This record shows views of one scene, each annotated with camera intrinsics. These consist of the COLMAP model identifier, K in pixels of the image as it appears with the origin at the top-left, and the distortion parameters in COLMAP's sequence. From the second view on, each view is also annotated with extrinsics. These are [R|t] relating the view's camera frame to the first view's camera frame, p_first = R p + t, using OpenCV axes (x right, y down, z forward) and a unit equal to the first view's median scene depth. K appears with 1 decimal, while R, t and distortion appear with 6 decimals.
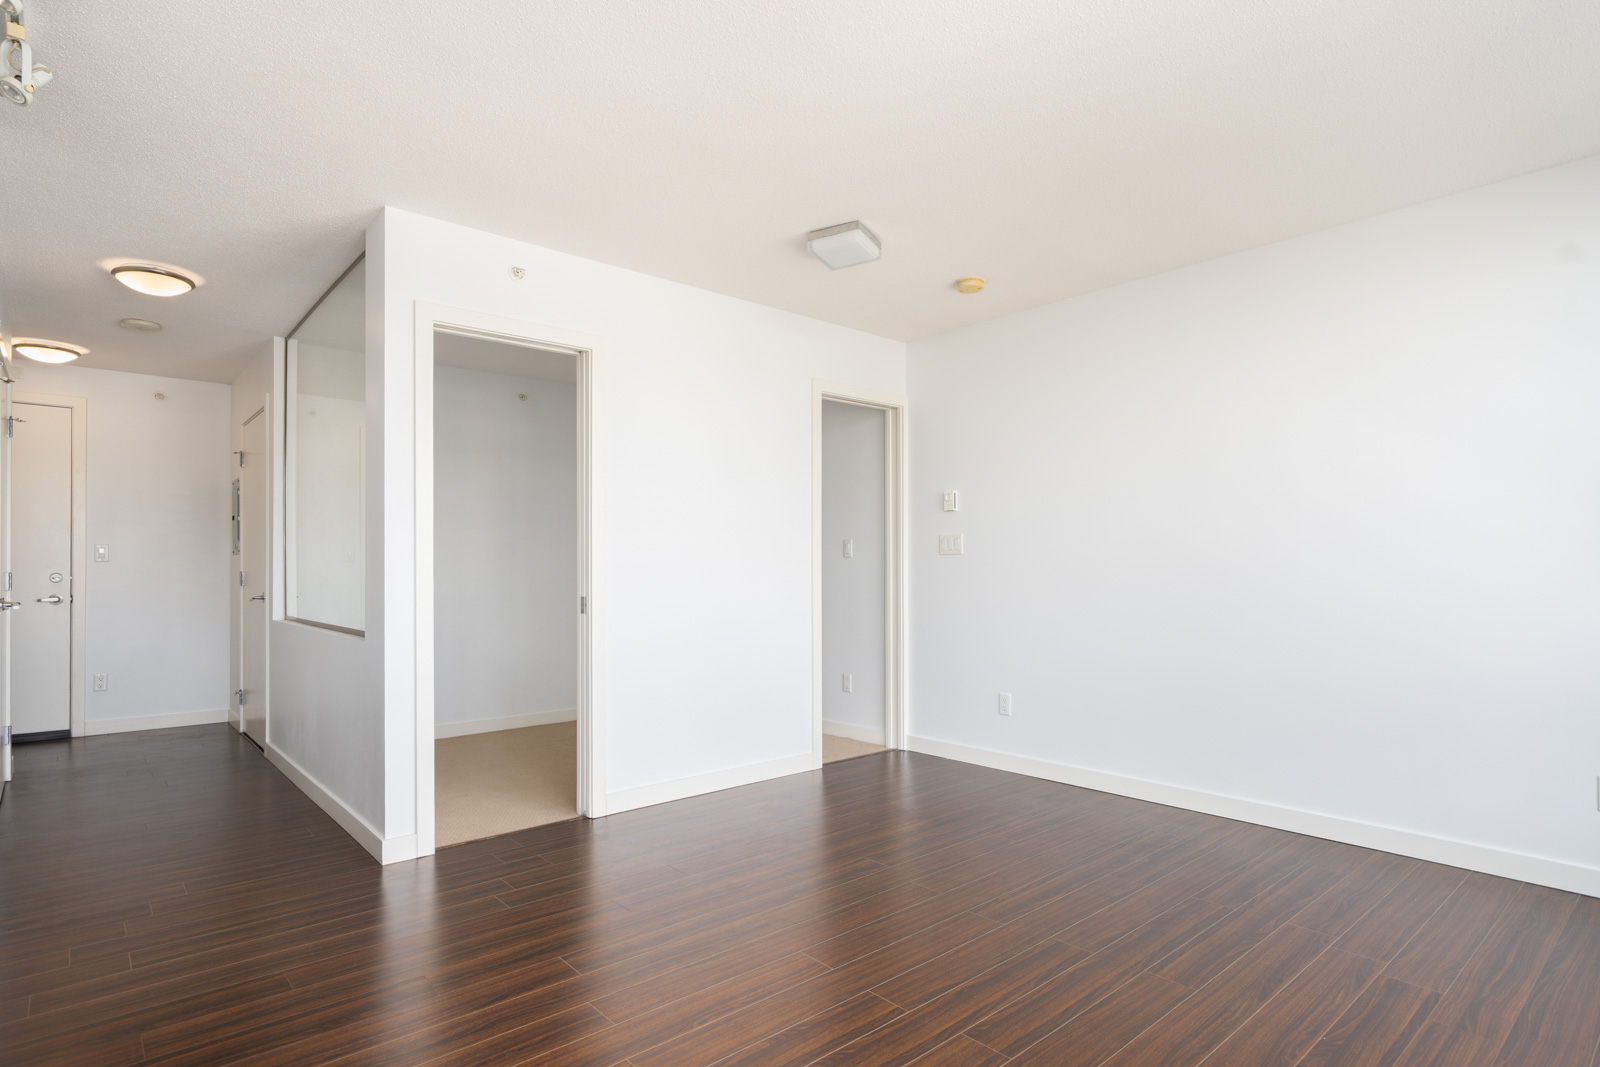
lens RADIAL K [[836.1, 0, 800.4], [0, 836.1, 566.1], [0, 0, 1]] dist [-0.001237, -0.000100]
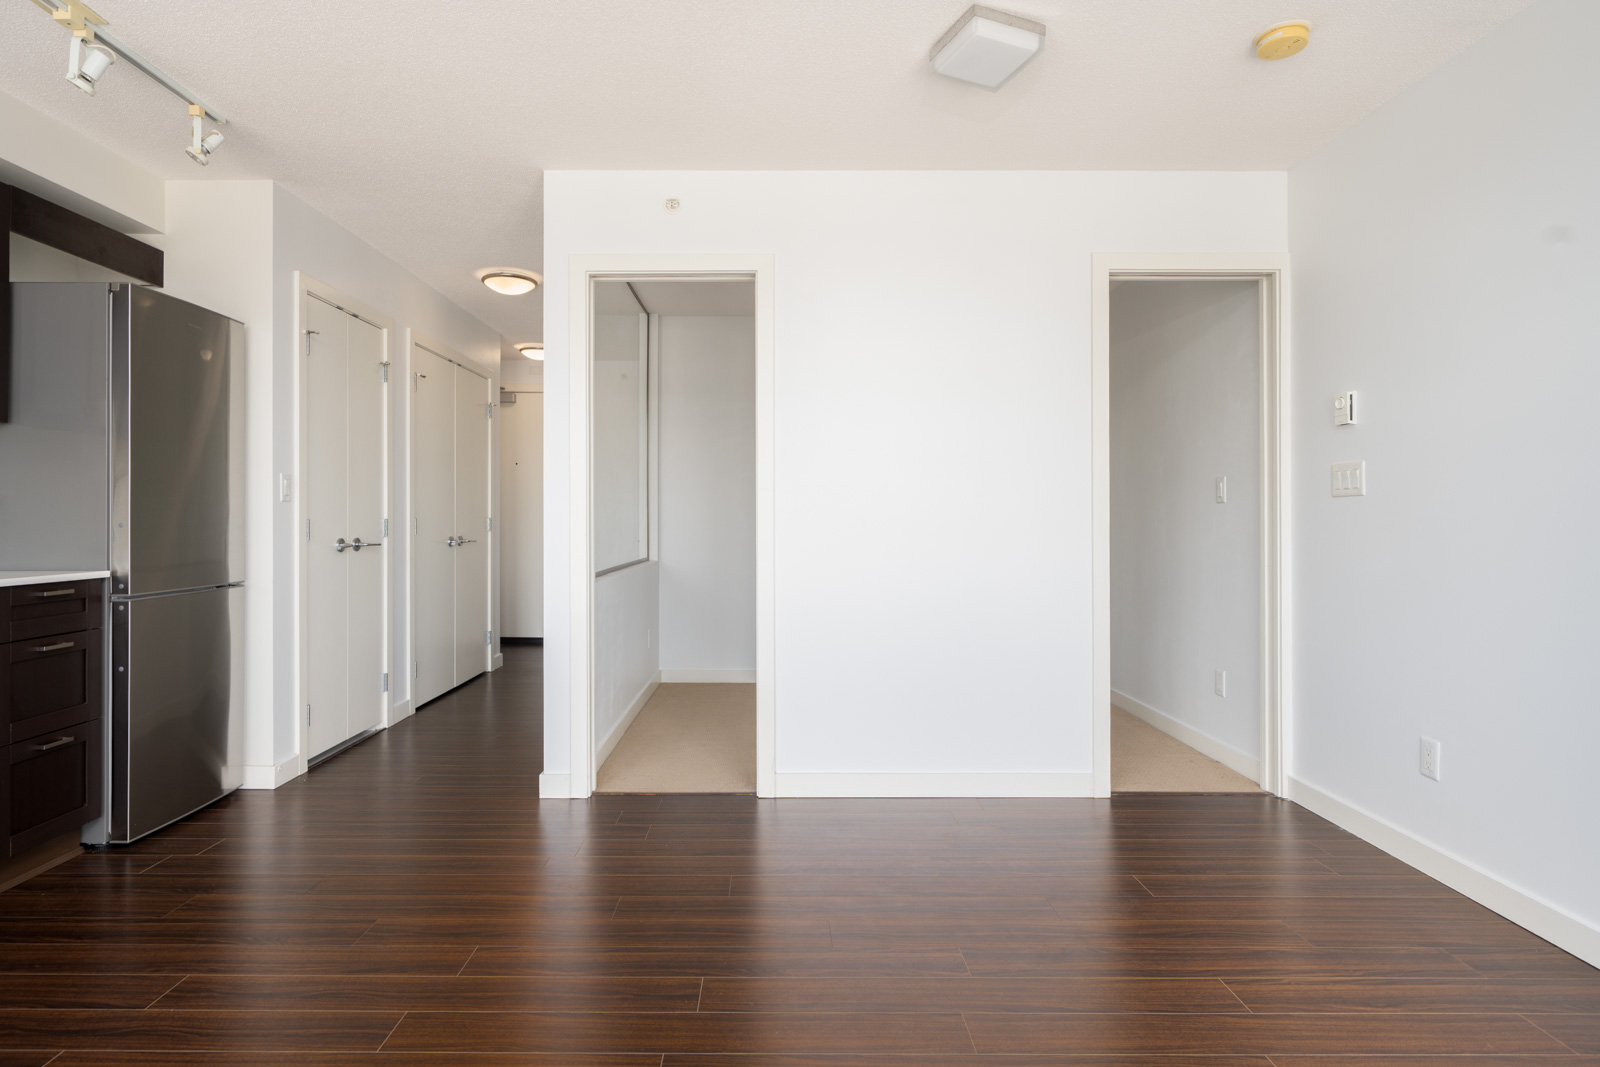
lens RADIAL K [[836.5, 0, 771.0], [0, 836.5, 513.7], [0, 0, 1]] dist [0.000304, 0.001034]
pose [[0.748716, 0.000796, -0.662890, 0.345674], [-0.001149, 0.999999, -0.000097, -0.000515], [0.662890, 0.000835, 0.748717, 0.335024]]
